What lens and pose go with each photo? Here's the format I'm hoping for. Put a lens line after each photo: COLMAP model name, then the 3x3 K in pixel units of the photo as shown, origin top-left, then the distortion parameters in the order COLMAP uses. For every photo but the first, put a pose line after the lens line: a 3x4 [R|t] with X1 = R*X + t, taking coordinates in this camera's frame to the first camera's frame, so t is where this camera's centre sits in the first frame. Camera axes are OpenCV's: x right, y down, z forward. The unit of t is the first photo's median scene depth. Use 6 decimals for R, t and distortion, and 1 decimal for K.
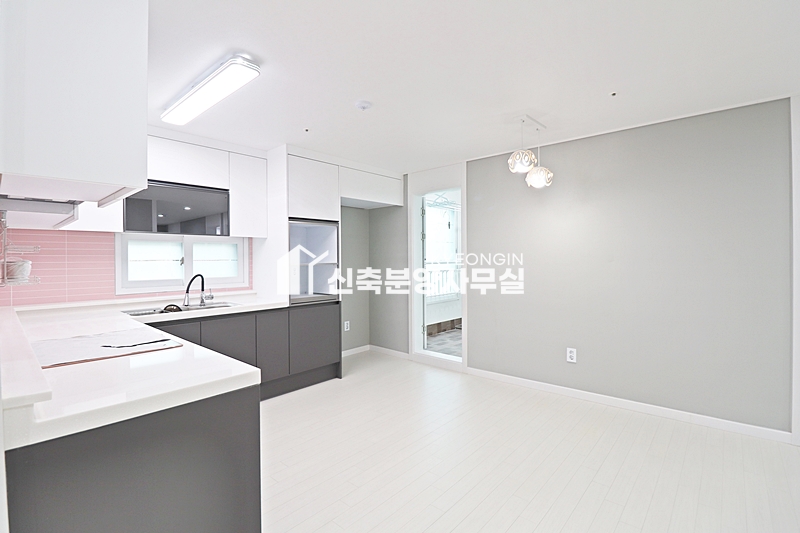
lens RADIAL K [[375.4, 0, 400.2], [0, 375.4, 258.4], [0, 0, 1]] dist [0.001030, 0.000304]
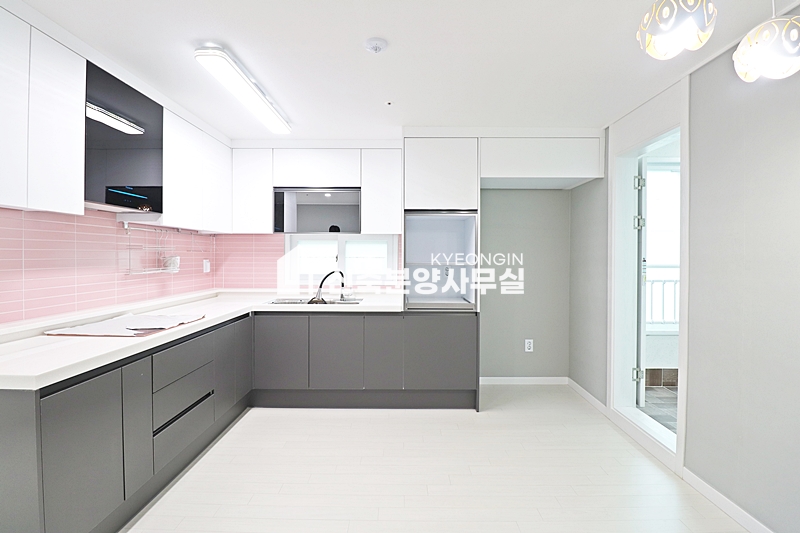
lens RADIAL K [[375.4, 0, 400.2], [0, 375.4, 258.4], [0, 0, 1]] dist [0.001030, 0.000304]
pose [[0.663171, 0.011444, -0.748380, 0.313412], [-0.007463, 0.999935, 0.008677, -0.002567], [0.748430, -0.000169, 0.663213, 0.364163]]
